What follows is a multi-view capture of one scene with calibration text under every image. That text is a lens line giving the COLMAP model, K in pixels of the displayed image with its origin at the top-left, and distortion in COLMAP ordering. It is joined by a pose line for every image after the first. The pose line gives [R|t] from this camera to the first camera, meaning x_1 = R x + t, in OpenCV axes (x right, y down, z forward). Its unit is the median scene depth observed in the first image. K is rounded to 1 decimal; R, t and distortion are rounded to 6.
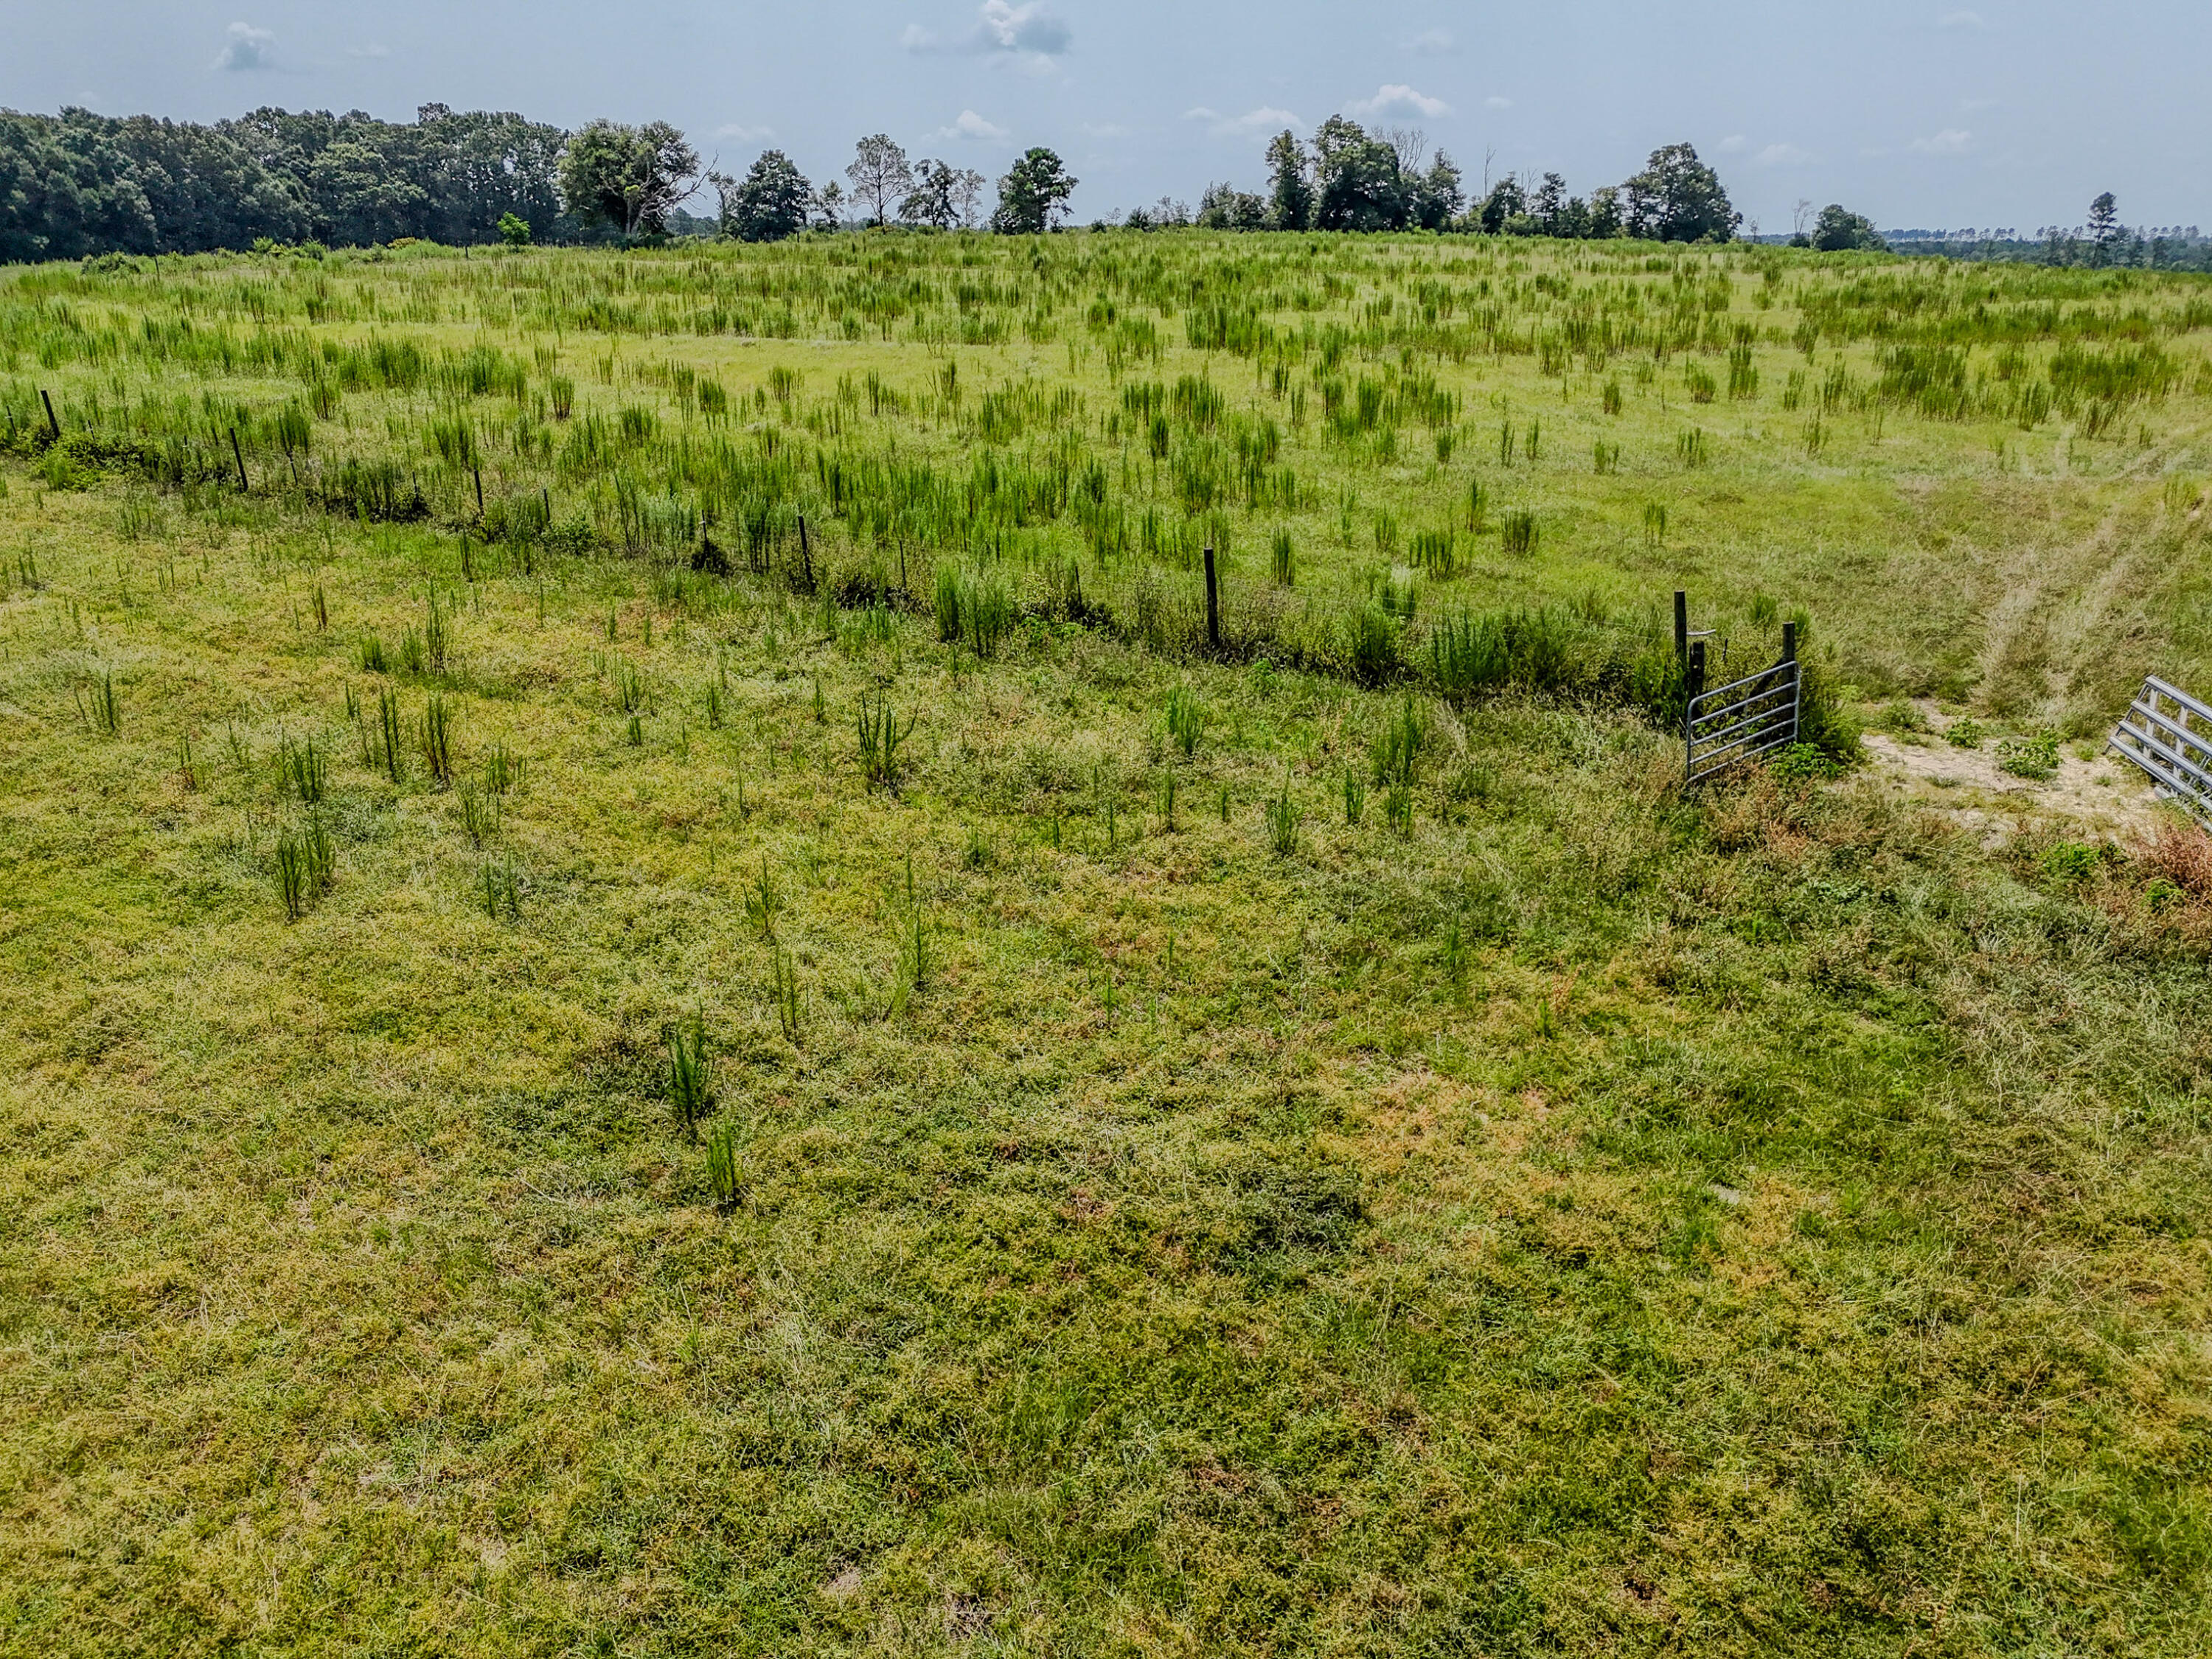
lens RADIAL K [[1537.1, 0, 1106.0], [0, 1537.1, 829.5], [0, 0, 1]] dist [0.044984, -0.049644]
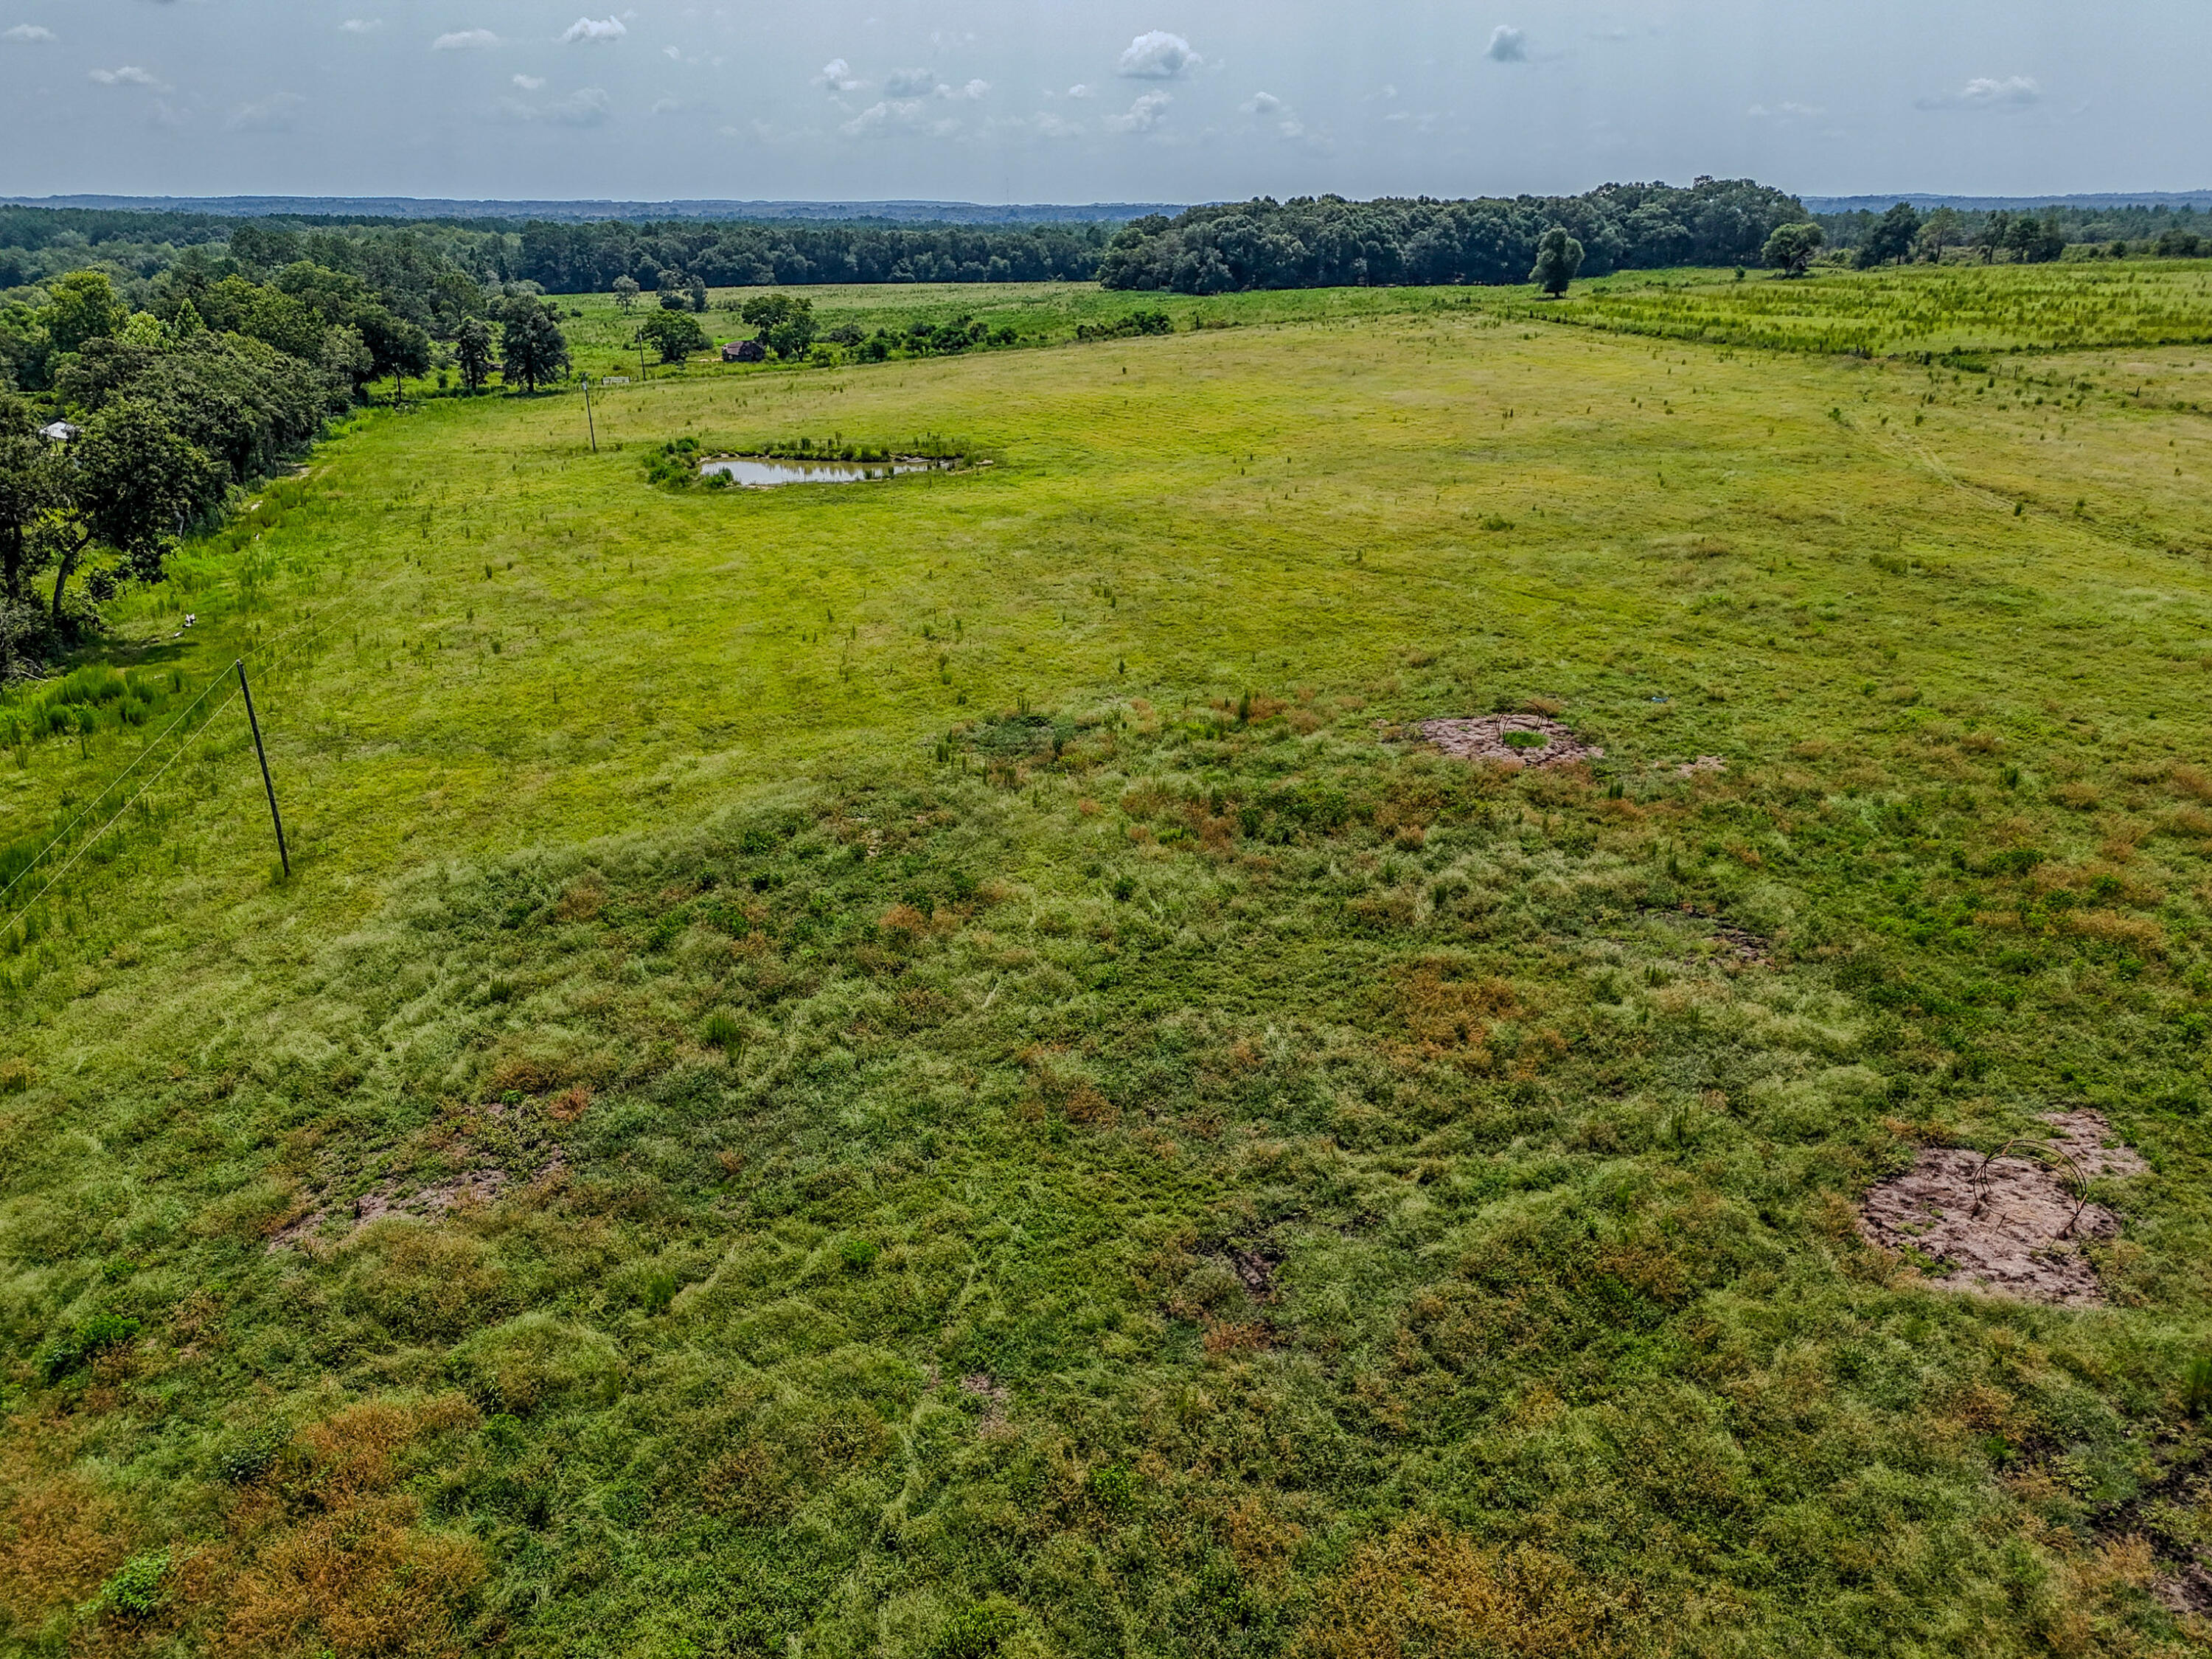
lens RADIAL K [[1537.1, 0, 1106.0], [0, 1537.1, 829.5], [0, 0, 1]] dist [0.044984, -0.049644]
pose [[0.769486, 0.216142, -0.600977, 0.278691], [-0.206389, 0.974659, 0.086279, 0.255920], [0.604396, 0.057644, 0.794596, -0.818115]]
